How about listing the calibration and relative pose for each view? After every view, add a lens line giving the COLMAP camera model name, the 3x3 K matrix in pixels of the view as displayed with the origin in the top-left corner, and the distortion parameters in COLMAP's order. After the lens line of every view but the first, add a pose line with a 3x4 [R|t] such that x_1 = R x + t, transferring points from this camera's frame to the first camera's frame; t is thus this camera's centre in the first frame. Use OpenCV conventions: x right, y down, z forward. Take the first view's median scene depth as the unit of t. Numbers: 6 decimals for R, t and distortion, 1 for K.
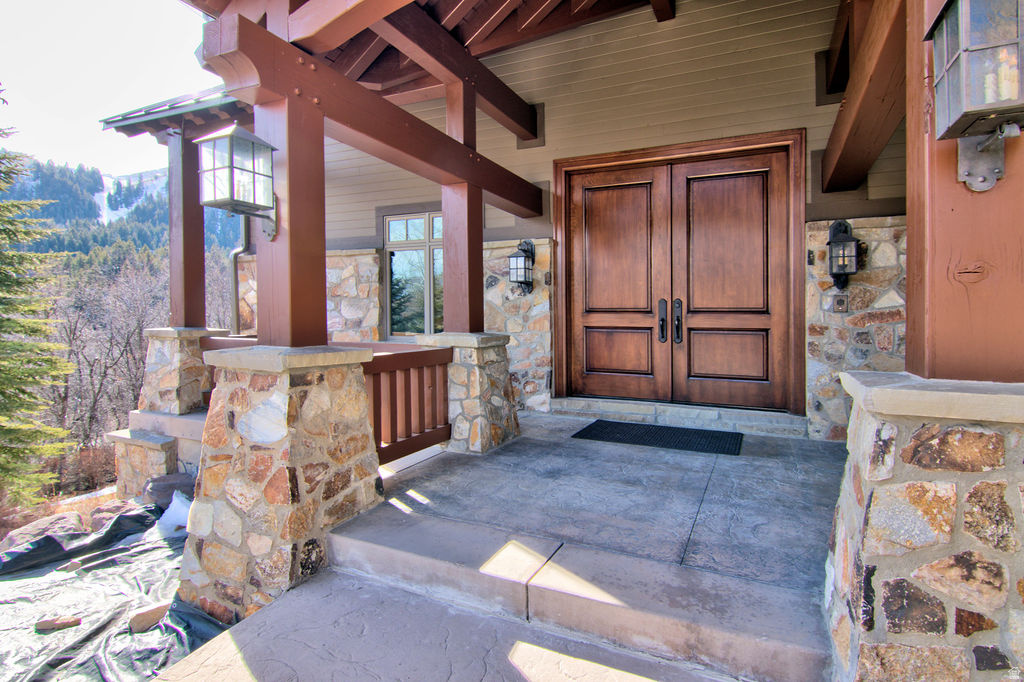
lens RADIAL K [[526.0, 0, 515.7], [0, 526.0, 335.2], [0, 0, 1]] dist [-0.001528, 0.002844]
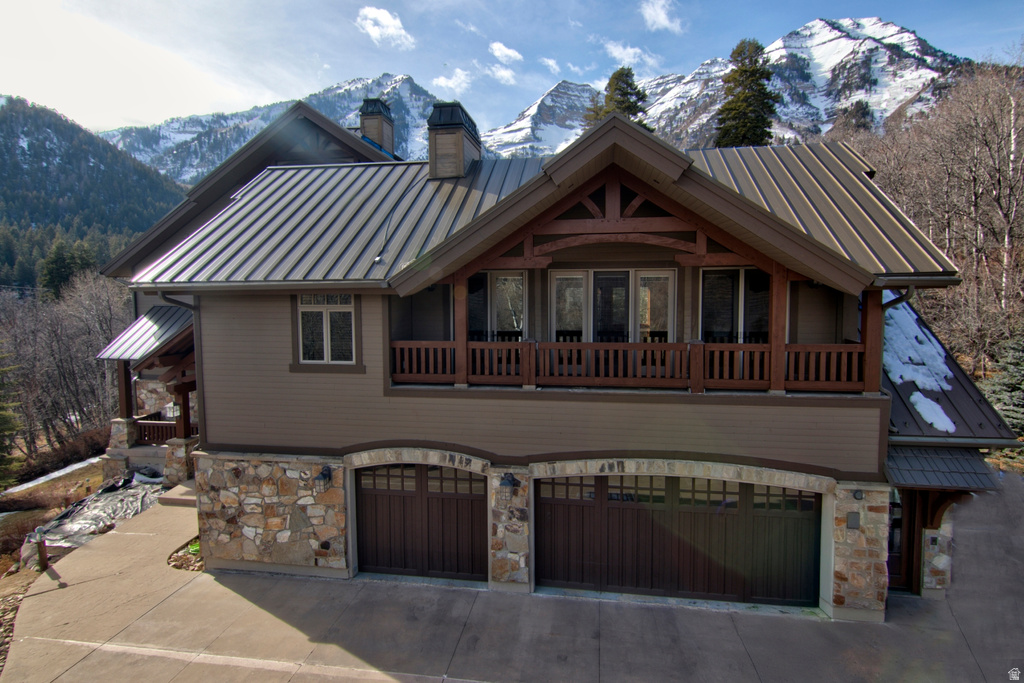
lens RADIAL K [[526.0, 0, 511.5], [0, 526.0, 346.4], [0, 0, 1]] dist [-0.001528, 0.002844]
pose [[0.958570, -0.022077, 0.284002, 1.348384], [0.005674, 0.998274, 0.058450, -1.281959], [-0.284802, -0.054417, 0.957041, -5.335260]]
